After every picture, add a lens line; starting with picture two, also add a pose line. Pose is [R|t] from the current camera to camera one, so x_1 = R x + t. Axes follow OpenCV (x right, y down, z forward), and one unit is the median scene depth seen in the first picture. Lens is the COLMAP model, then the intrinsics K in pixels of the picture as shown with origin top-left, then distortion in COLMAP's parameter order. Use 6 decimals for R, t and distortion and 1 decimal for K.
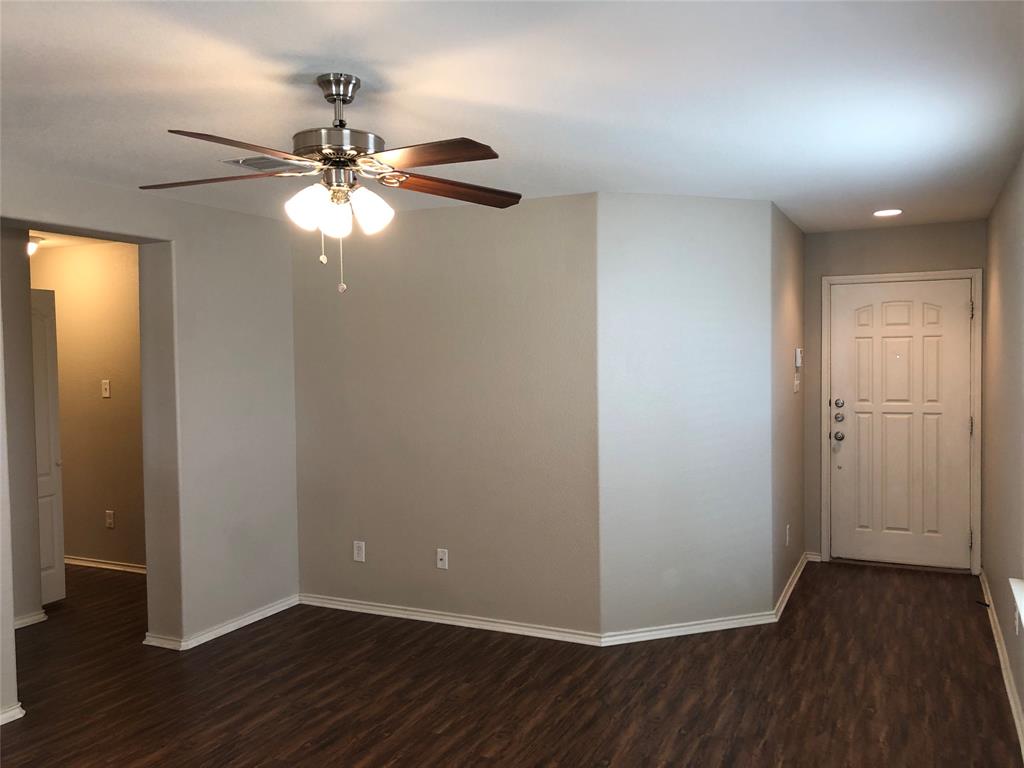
lens RADIAL K [[841.1, 0, 518.1], [0, 841.1, 378.5], [0, 0, 1]] dist [0.042059, -0.037605]
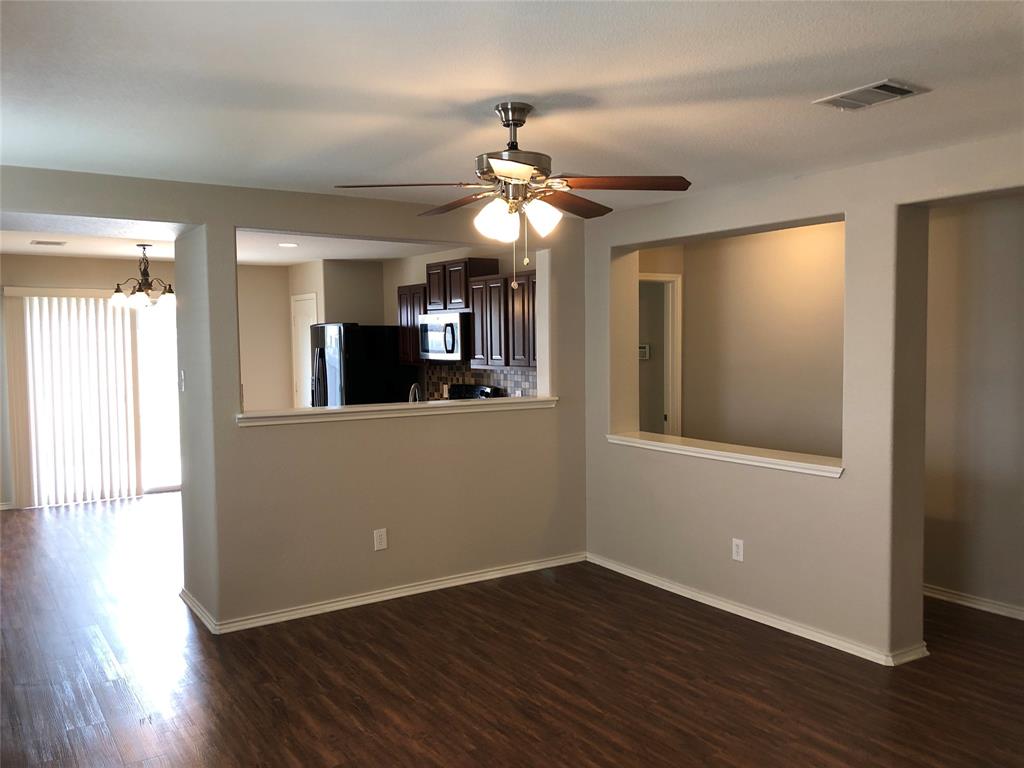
lens RADIAL K [[841.1, 0, 522.8], [0, 841.1, 382.8], [0, 0, 1]] dist [0.042059, -0.037605]
pose [[-0.497080, 0.063073, -0.865409, 0.518129], [-0.010614, 0.996838, 0.078748, -0.040545], [0.867640, 0.048329, -0.494839, 1.019288]]
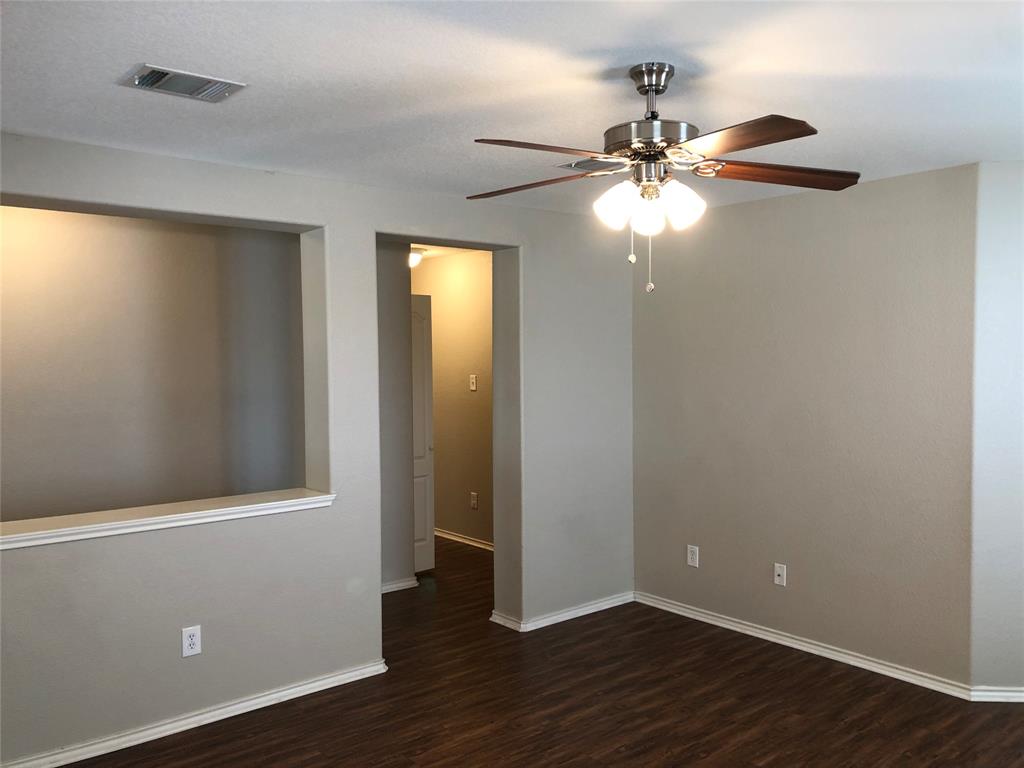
lens RADIAL K [[841.1, 0, 515.0], [0, 841.1, 383.3], [0, 0, 1]] dist [0.042059, -0.037605]
pose [[0.911344, 0.020565, -0.411131, 0.029764], [-0.016635, 0.999775, 0.013136, -0.005348], [0.411309, -0.005132, 0.911482, 0.039689]]
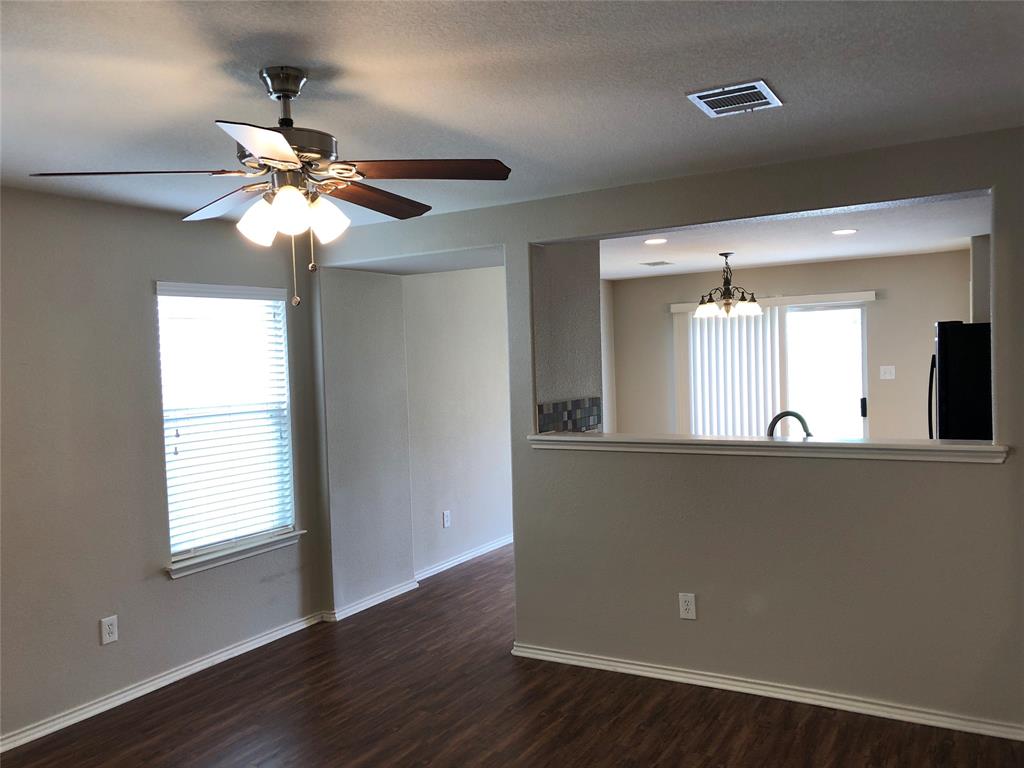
lens RADIAL K [[841.1, 0, 511.7], [0, 841.1, 390.5], [0, 0, 1]] dist [0.042059, -0.037605]
pose [[-0.996658, 0.046261, 0.067322, -0.321258], [0.050729, 0.996513, 0.066252, -0.037255], [-0.064023, 0.069445, -0.995529, 1.215703]]
